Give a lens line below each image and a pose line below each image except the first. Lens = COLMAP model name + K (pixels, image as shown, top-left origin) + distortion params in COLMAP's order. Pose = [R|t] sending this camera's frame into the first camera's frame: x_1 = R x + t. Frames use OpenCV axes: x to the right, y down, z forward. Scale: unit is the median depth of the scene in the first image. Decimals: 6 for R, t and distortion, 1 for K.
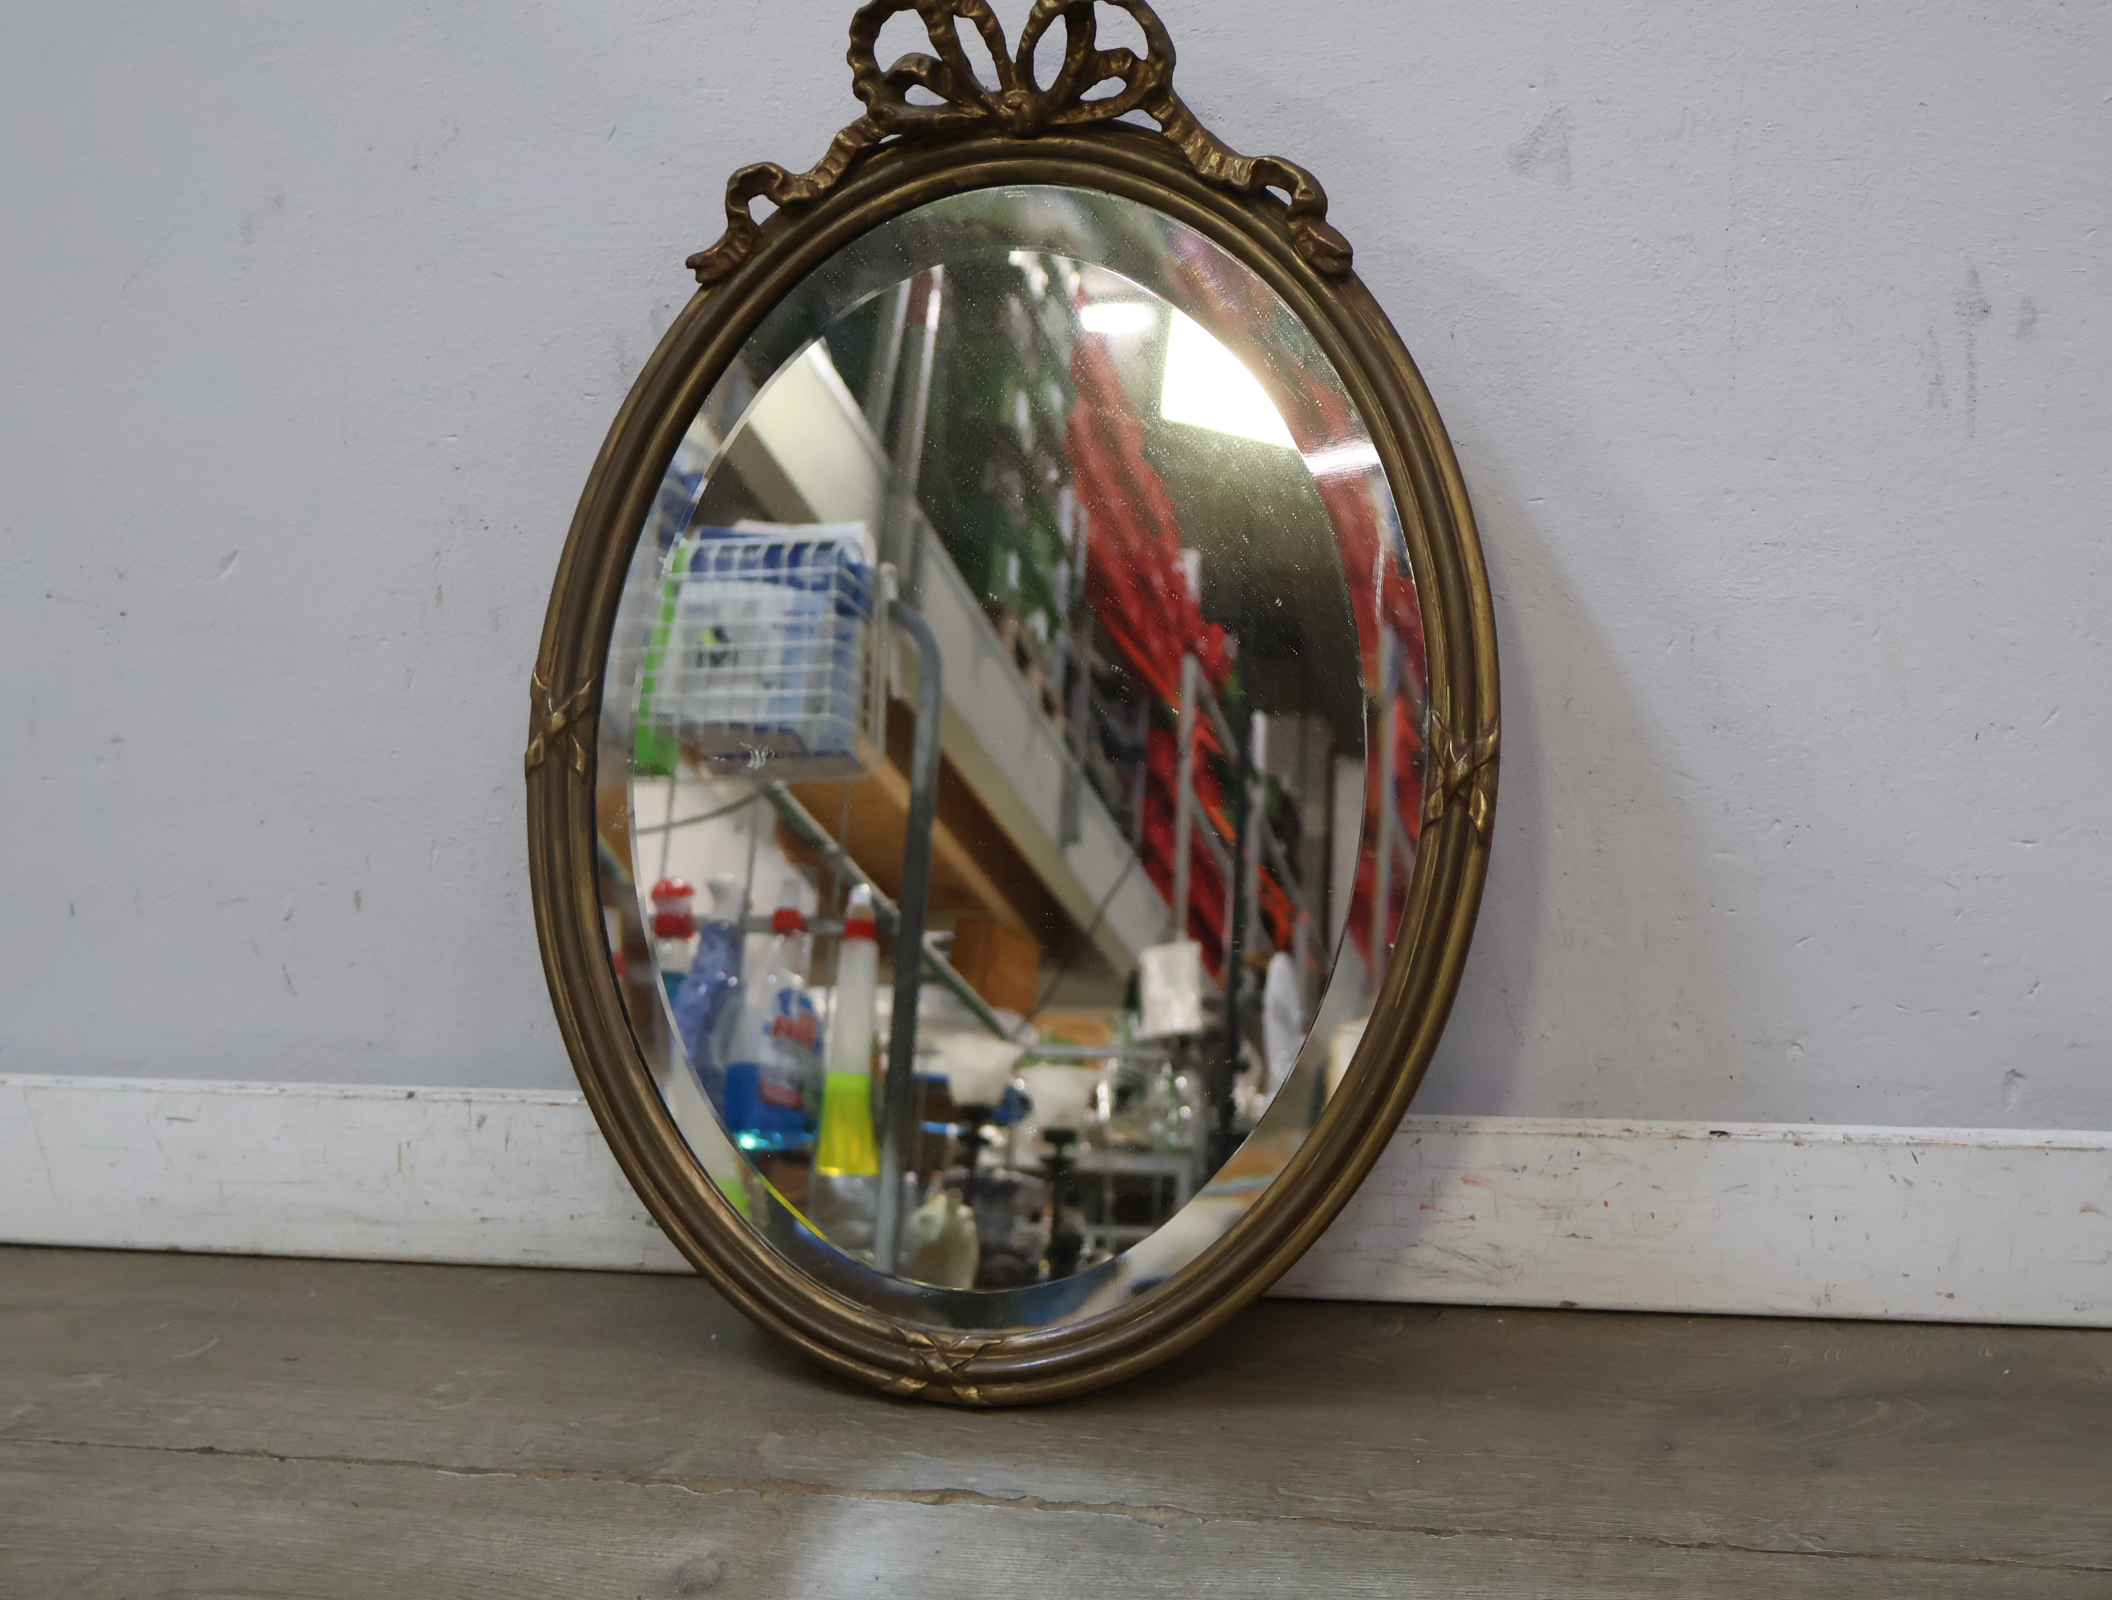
lens RADIAL K [[2414.9, 0, 1042.2], [0, 2414.9, 822.6], [0, 0, 1]] dist [-0.009613, 0.000000]
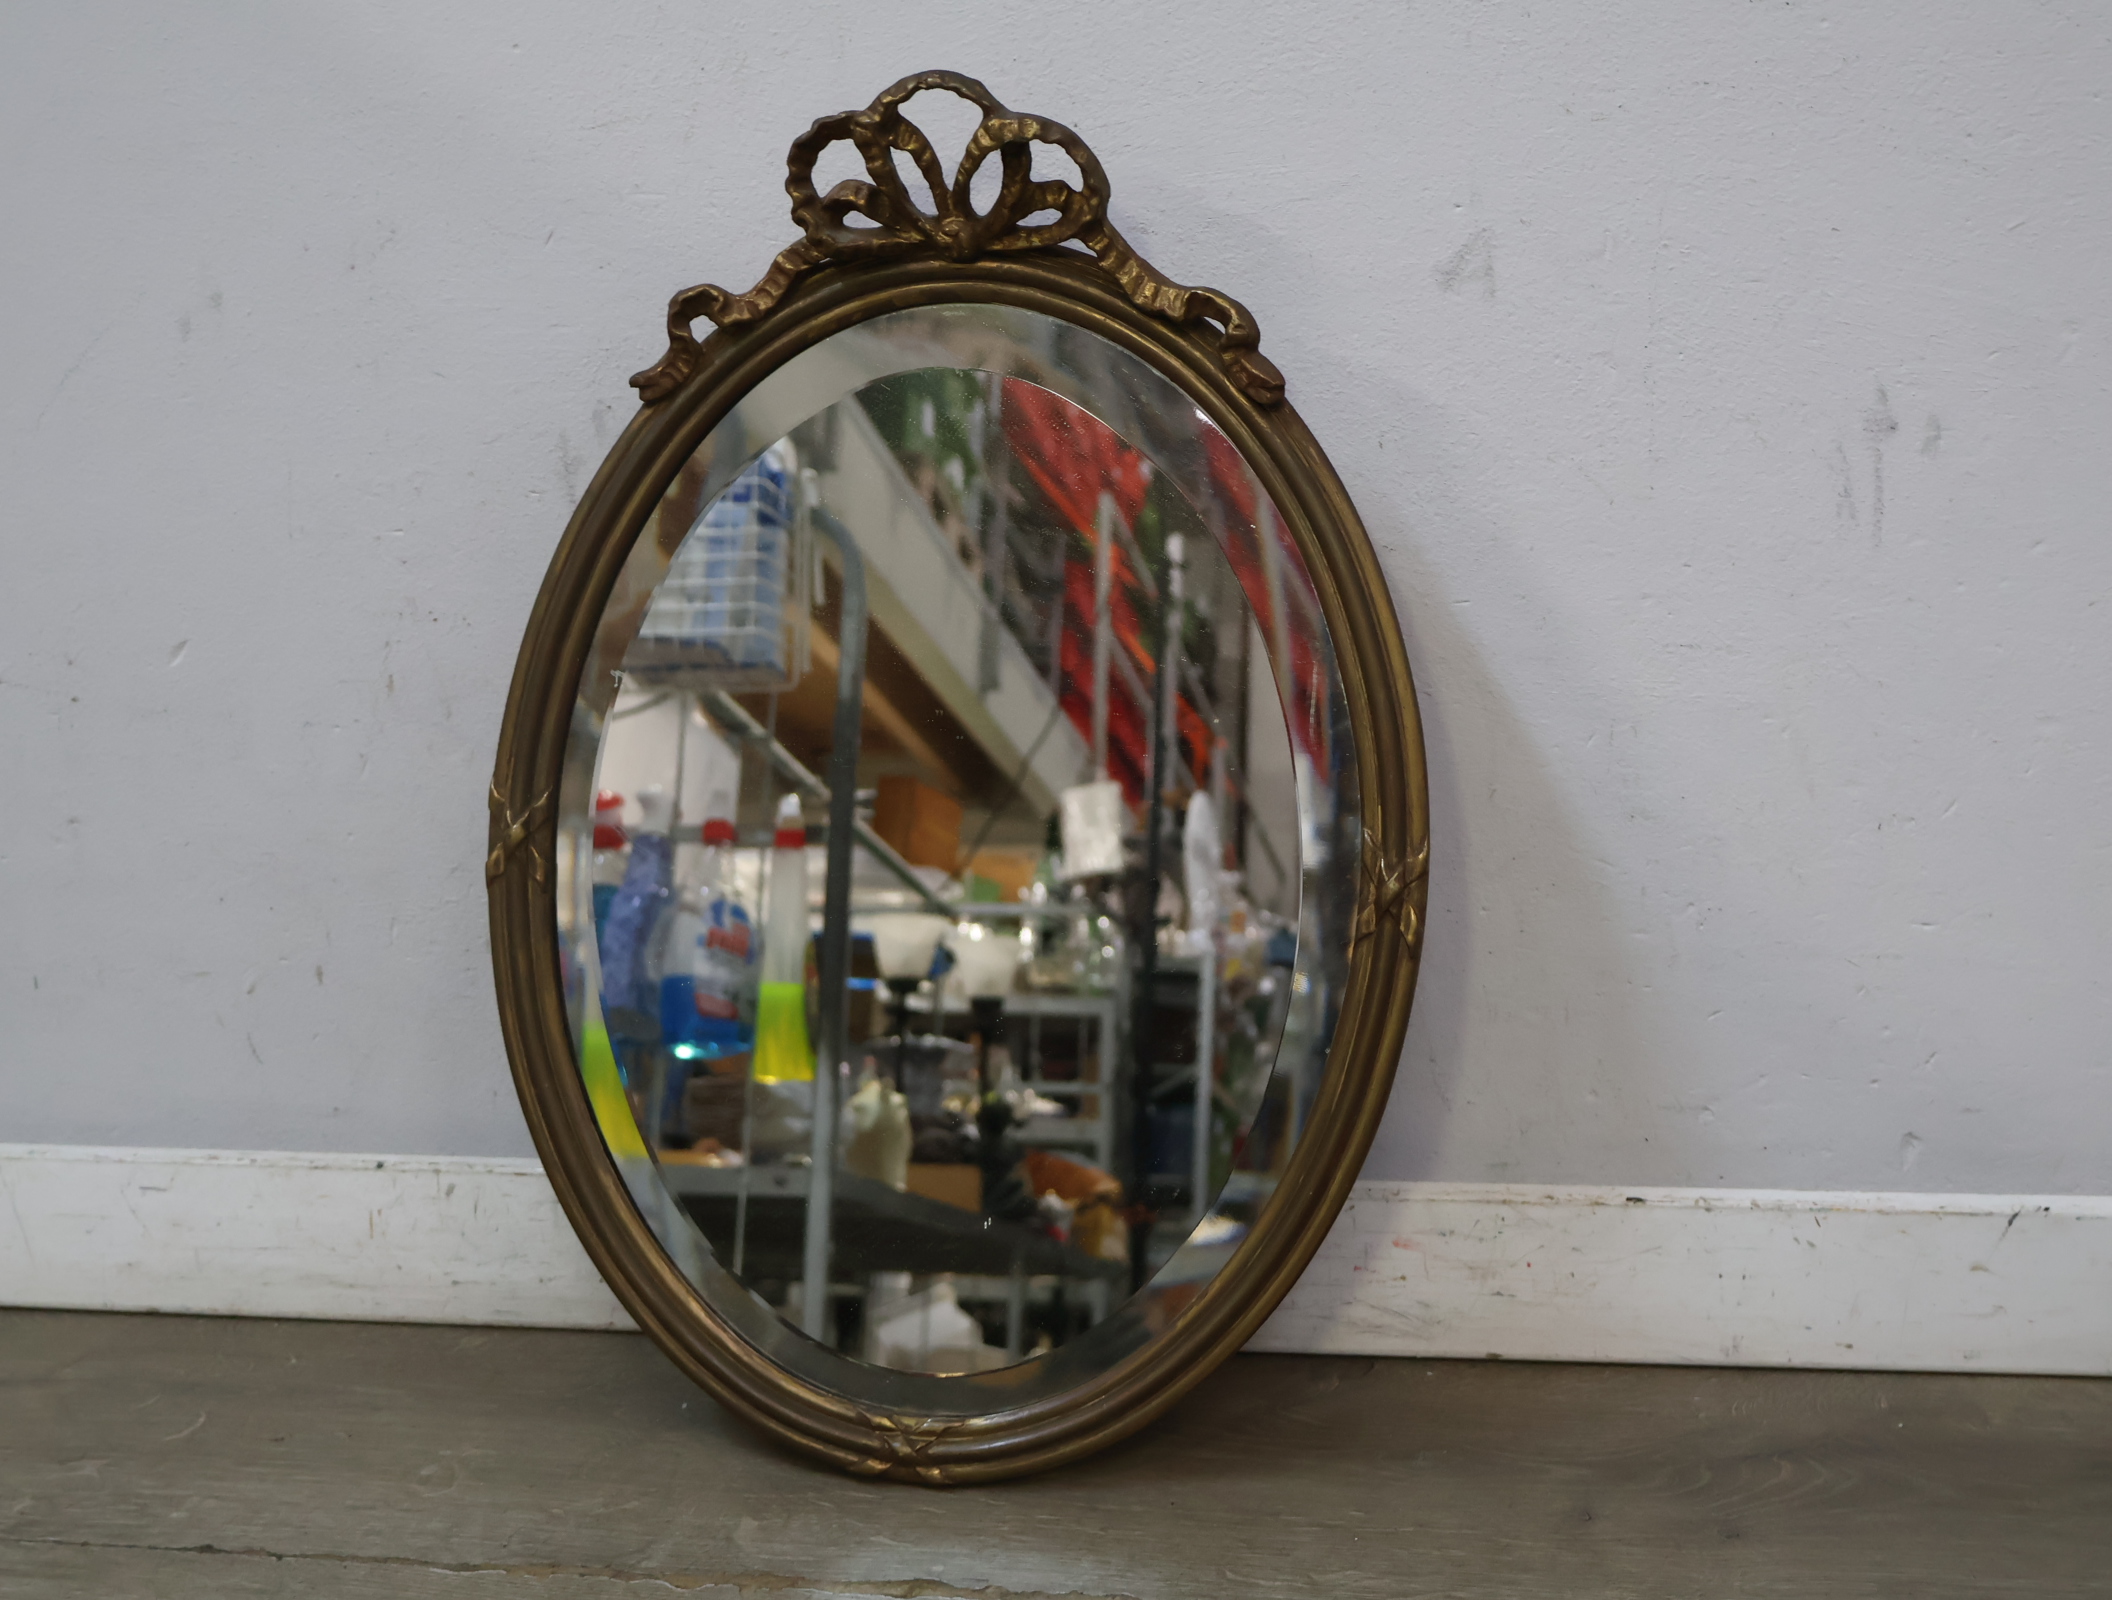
lens RADIAL K [[2414.9, 0, 1048.7], [0, 2414.9, 820.2], [0, 0, 1]] dist [-0.009613, 0.000000]
pose [[0.999164, -0.018625, 0.036390, -0.012081], [0.015740, 0.996828, 0.078018, -0.127248], [-0.037727, -0.077380, 0.996288, -0.032397]]
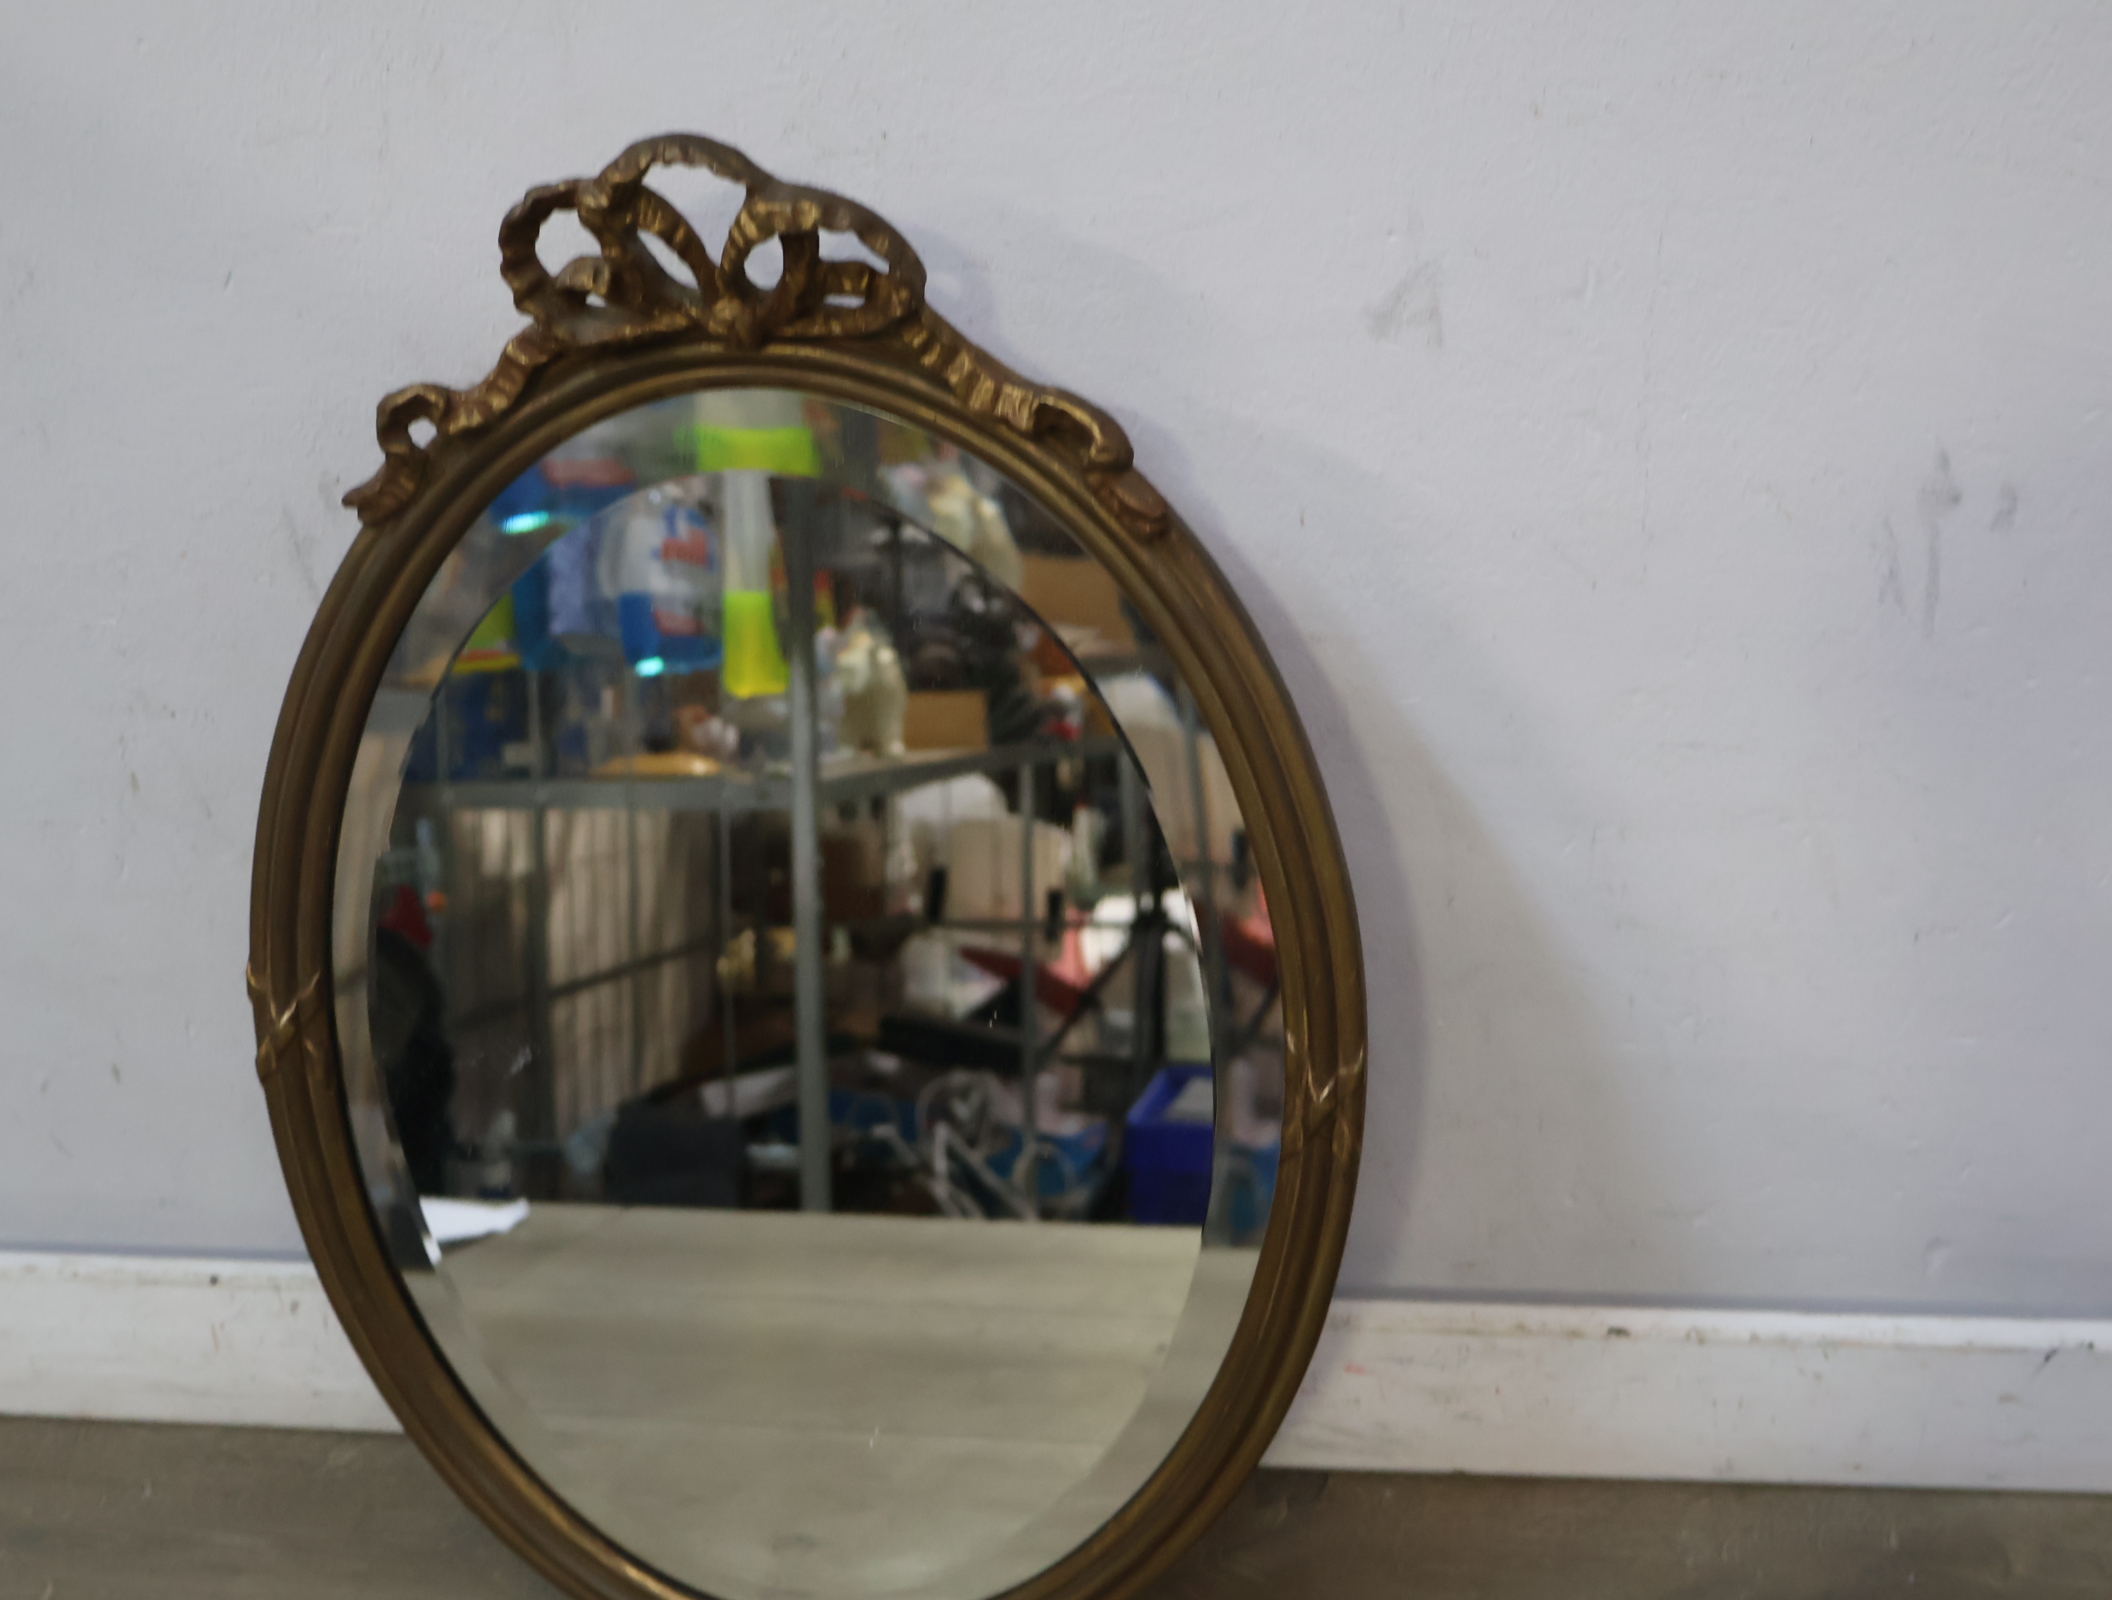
lens RADIAL K [[2414.9, 0, 1055.2], [0, 2414.9, 821.2], [0, 0, 1]] dist [-0.009613, 0.000000]
pose [[0.996956, -0.077106, 0.011553, 0.071414], [0.068438, 0.936439, 0.344090, -0.399482], [-0.037350, -0.342252, 0.938866, 0.210660]]
